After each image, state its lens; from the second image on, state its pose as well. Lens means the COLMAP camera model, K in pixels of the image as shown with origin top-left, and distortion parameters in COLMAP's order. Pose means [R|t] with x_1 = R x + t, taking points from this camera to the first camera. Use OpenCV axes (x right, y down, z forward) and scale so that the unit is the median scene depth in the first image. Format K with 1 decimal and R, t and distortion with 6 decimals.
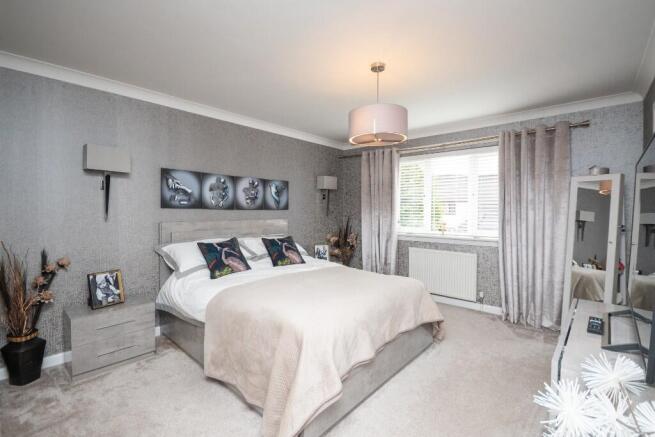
lens RADIAL K [[297.9, 0, 329.0], [0, 297.9, 207.4], [0, 0, 1]] dist [0.000331, 0.000075]
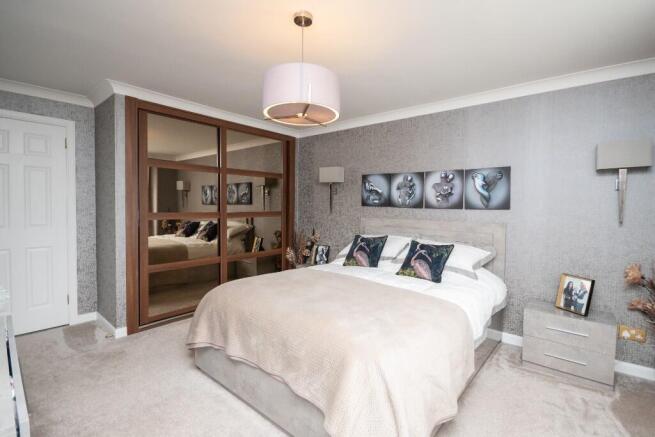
lens RADIAL K [[297.9, 0, 329.0], [0, 297.9, 207.4], [0, 0, 1]] dist [0.000331, 0.000075]
pose [[0.036949, 0.003690, -0.999310, 0.615401], [-0.006429, 0.999973, 0.003454, 0.003791], [0.999296, 0.006296, 0.036972, 0.697105]]
